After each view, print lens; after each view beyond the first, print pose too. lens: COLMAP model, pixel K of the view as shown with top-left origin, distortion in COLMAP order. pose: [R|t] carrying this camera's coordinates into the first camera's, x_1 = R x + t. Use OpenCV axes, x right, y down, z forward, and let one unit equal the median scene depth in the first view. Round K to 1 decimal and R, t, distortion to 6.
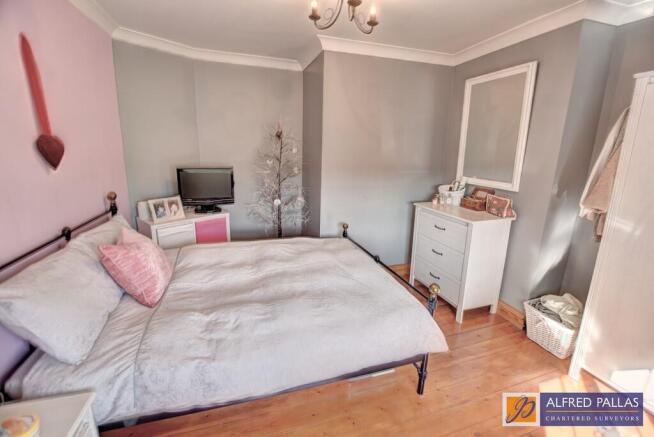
lens RADIAL K [[295.9, 0, 327.0], [0, 295.9, 218.5], [0, 0, 1]] dist [-0.044947, 0.000023]
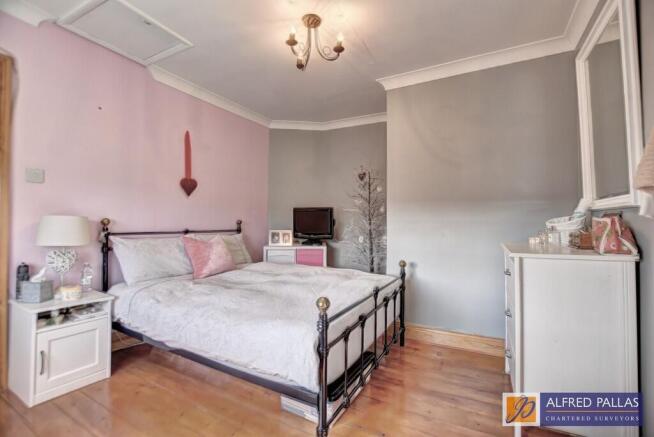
lens RADIAL K [[289.7, 0, 327.0], [0, 289.7, 218.5], [0, 0, 1]] dist [-0.000433, 0.000169]
pose [[0.677447, -0.030661, -0.734933, 0.578332], [-0.158926, 0.969431, -0.186939, 0.097083], [0.718198, 0.243441, 0.651865, 0.262917]]
